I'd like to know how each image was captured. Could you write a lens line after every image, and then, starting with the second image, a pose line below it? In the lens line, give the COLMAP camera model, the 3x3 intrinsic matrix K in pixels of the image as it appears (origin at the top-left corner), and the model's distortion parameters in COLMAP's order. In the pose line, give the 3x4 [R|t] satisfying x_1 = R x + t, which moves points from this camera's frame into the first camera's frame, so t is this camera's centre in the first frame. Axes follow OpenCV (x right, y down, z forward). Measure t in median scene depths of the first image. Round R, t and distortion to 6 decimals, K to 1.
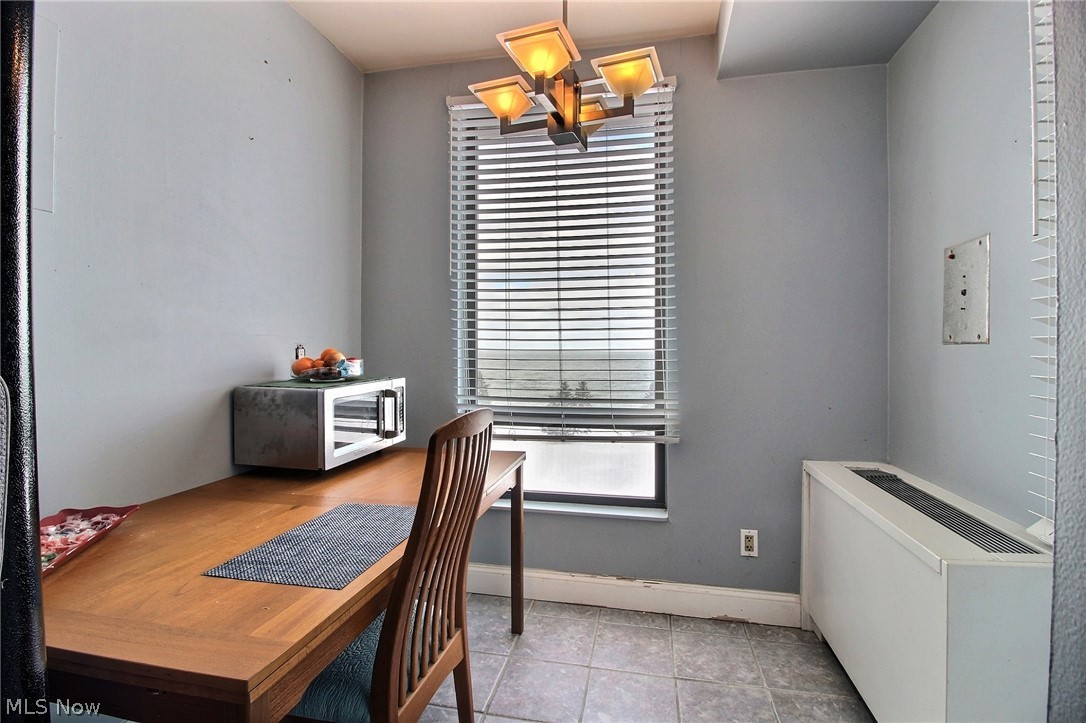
lens RADIAL K [[503.7, 0, 544.9], [0, 503.7, 349.9], [0, 0, 1]] dist [-0.001451, -0.012838]
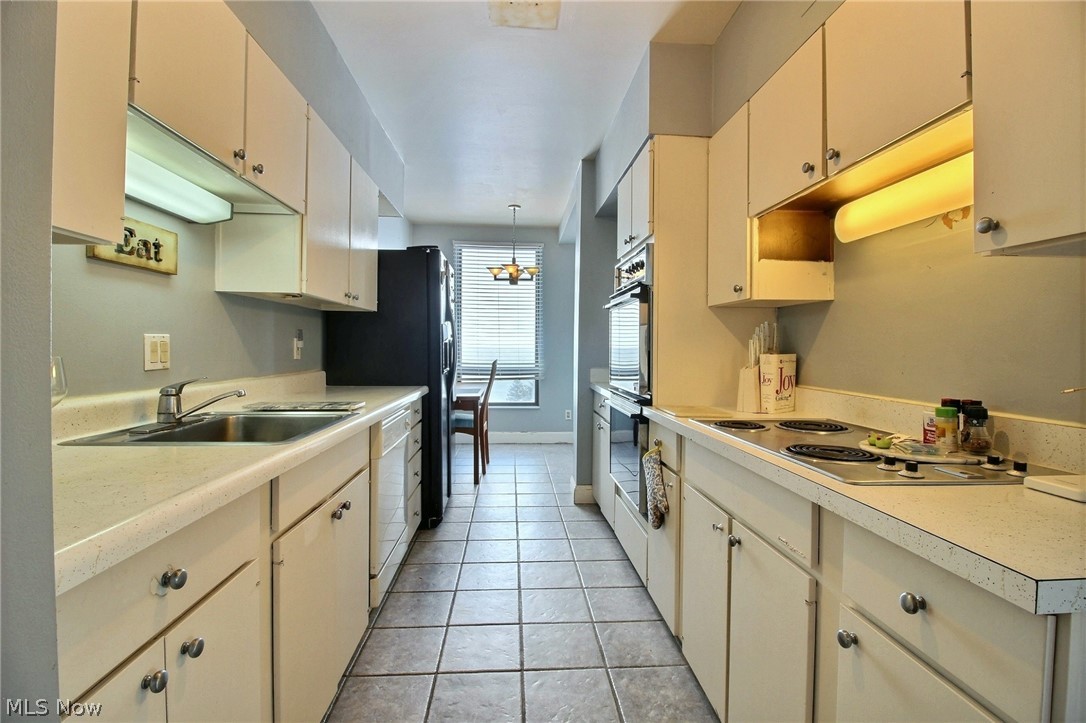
lens RADIAL K [[503.7, 0, 544.9], [0, 503.7, 349.9], [0, 0, 1]] dist [-0.001451, -0.012838]
pose [[0.963043, -0.008883, 0.269202, -0.444641], [-0.003257, 0.998999, 0.044614, -0.090720], [-0.269328, -0.043842, 0.962050, -1.563554]]
